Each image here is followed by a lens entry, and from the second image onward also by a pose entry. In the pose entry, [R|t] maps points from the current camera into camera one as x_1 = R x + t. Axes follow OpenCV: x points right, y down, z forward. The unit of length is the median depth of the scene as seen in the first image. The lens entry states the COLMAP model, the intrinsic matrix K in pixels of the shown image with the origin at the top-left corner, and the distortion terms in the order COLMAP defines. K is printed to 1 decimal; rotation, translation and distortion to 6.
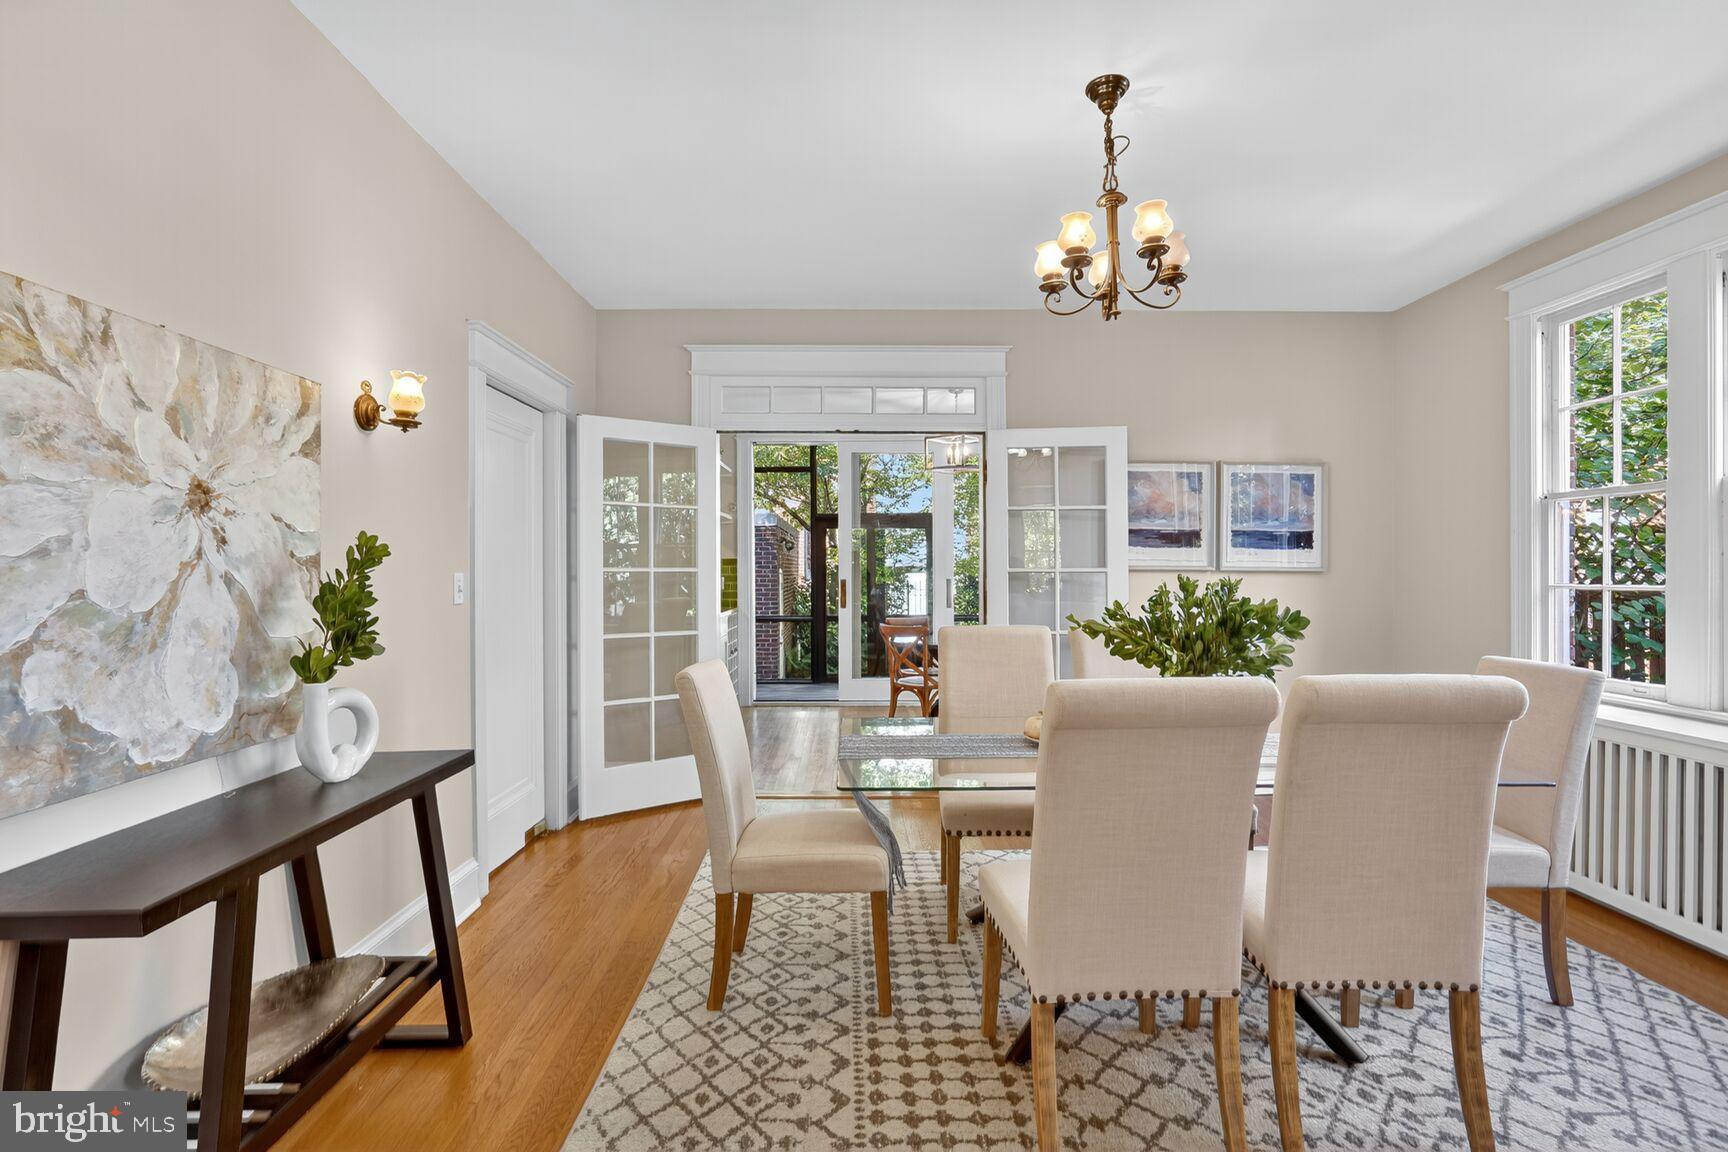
lens RADIAL K [[818.2, 0, 858.5], [0, 818.2, 579.1], [0, 0, 1]] dist [-0.054900, 0.024574]
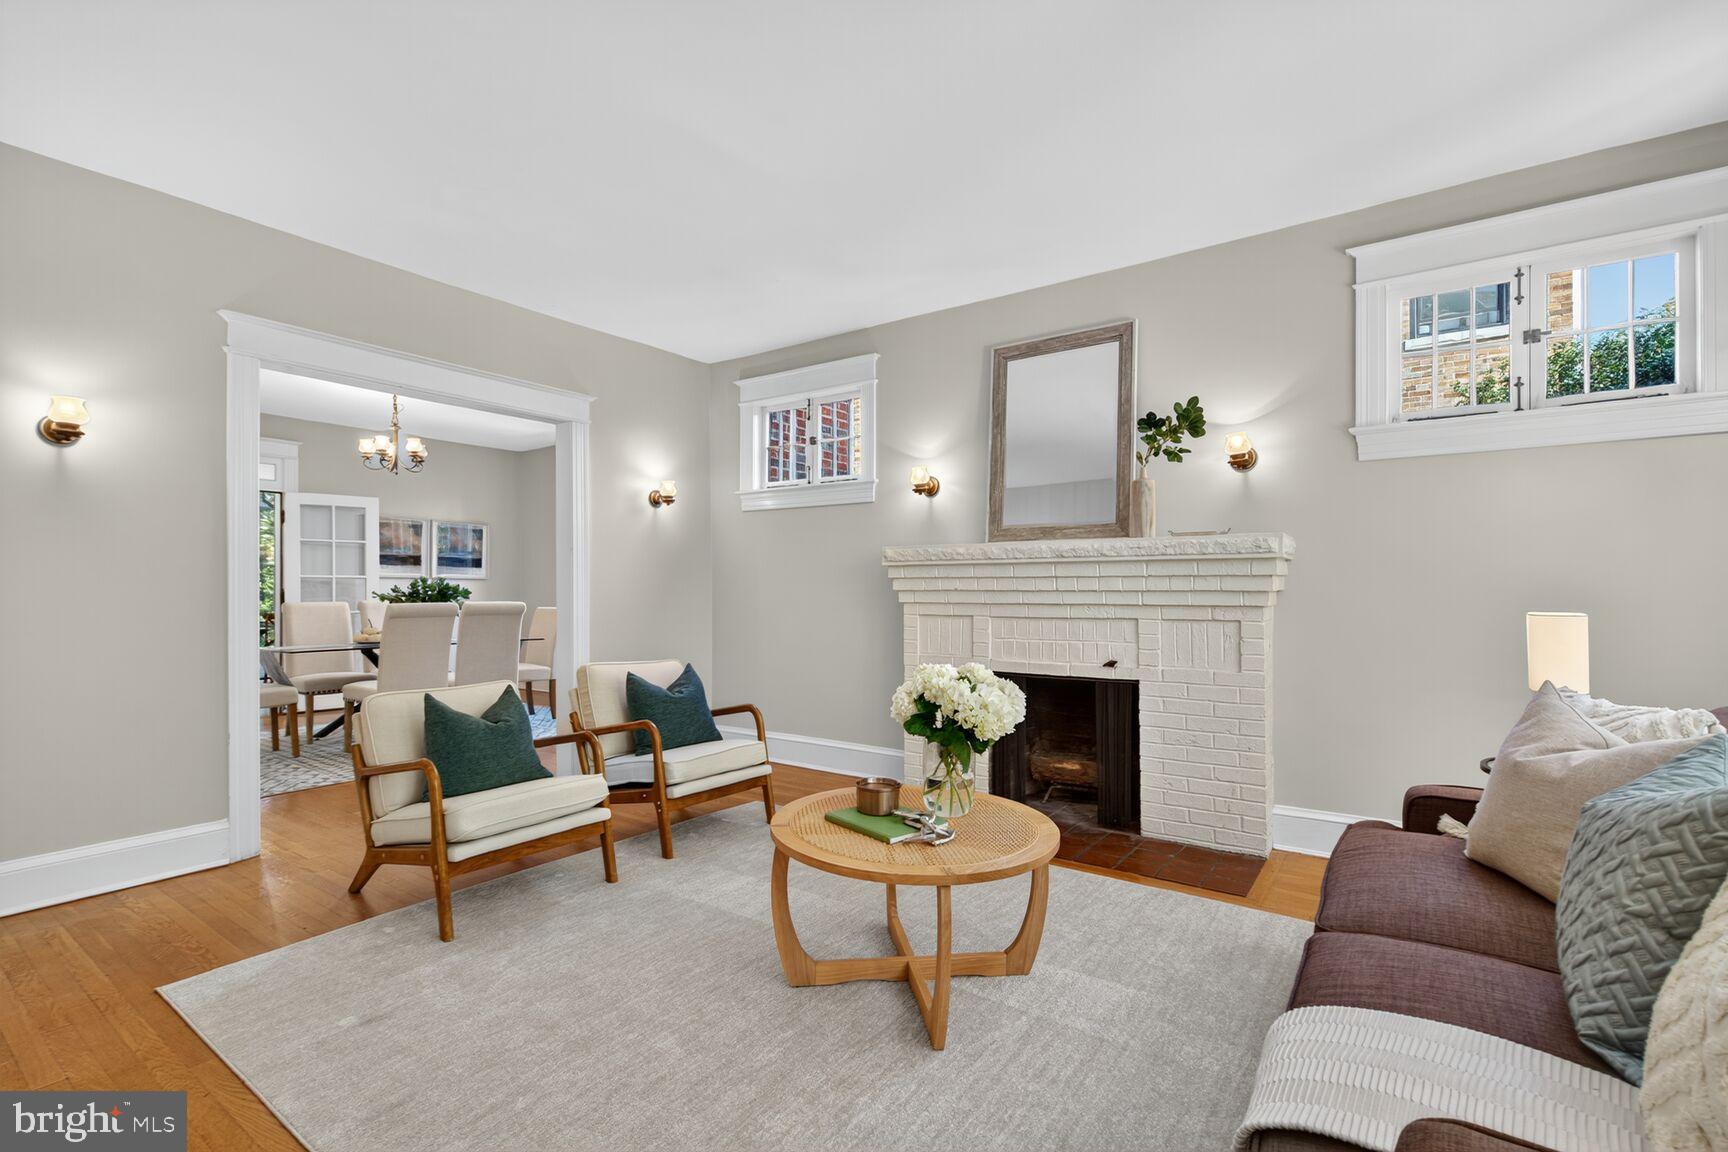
lens RADIAL K [[778.6, 0, 864.0], [0, 778.6, 576.0], [0, 0, 1]] dist [-0.001936, -0.000151]
pose [[0.585643, 0.012768, 0.810468, -0.448240], [0.011250, 0.999652, -0.023878, 0.040567], [-0.810491, 0.023102, 0.585296, -0.907828]]
